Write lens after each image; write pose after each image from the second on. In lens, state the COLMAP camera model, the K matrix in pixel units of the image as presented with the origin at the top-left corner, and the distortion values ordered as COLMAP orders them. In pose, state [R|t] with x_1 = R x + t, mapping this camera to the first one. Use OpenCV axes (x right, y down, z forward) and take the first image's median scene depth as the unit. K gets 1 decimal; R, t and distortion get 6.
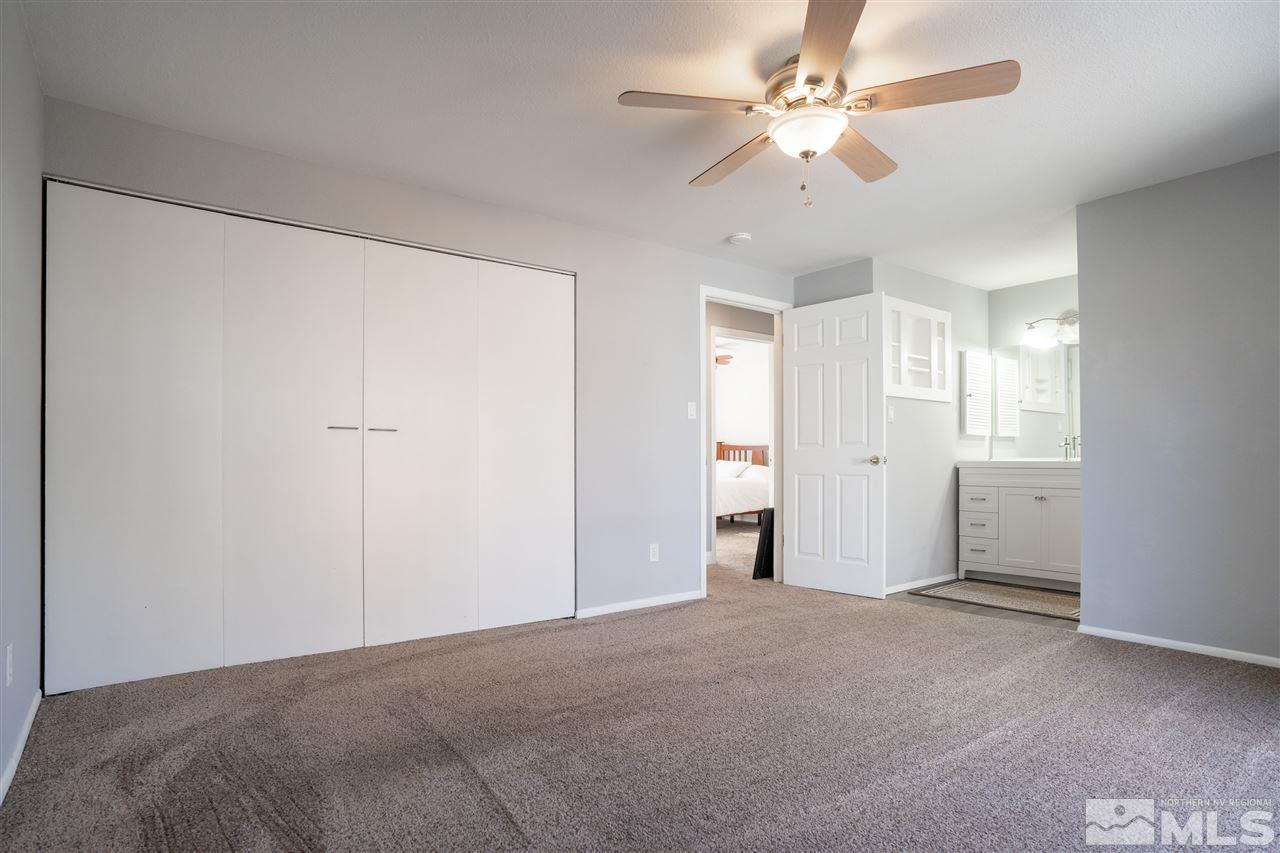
lens RADIAL K [[672.6, 0, 633.8], [0, 672.6, 442.2], [0, 0, 1]] dist [-0.001446, -0.000565]
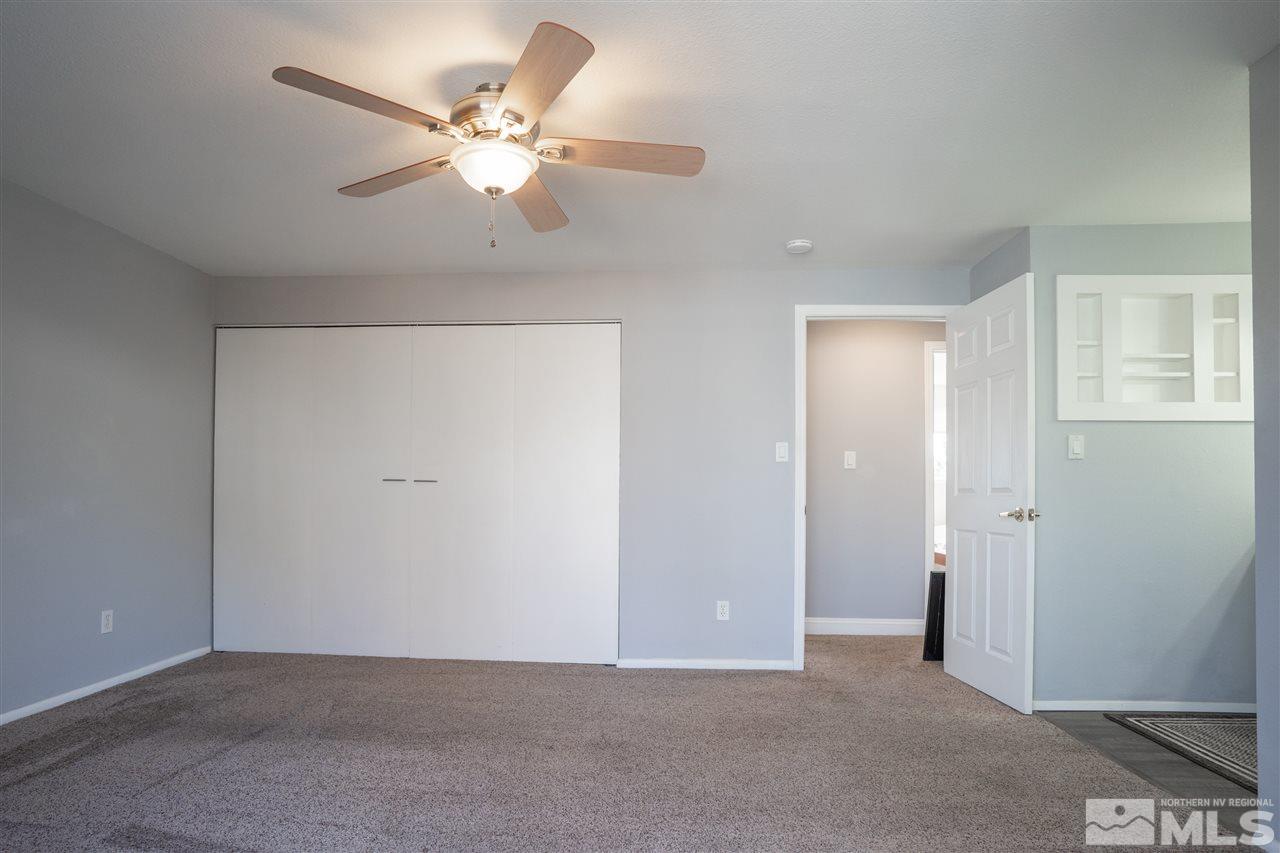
lens RADIAL K [[705.2, 0, 639.9], [0, 705.2, 477.6], [0, 0, 1]] dist [-0.003633, 0.000435]
pose [[0.778446, -0.006777, -0.627675, 0.514368], [0.008572, 0.999963, -0.000165, -0.015531], [0.627653, -0.005252, 0.778475, 0.177454]]
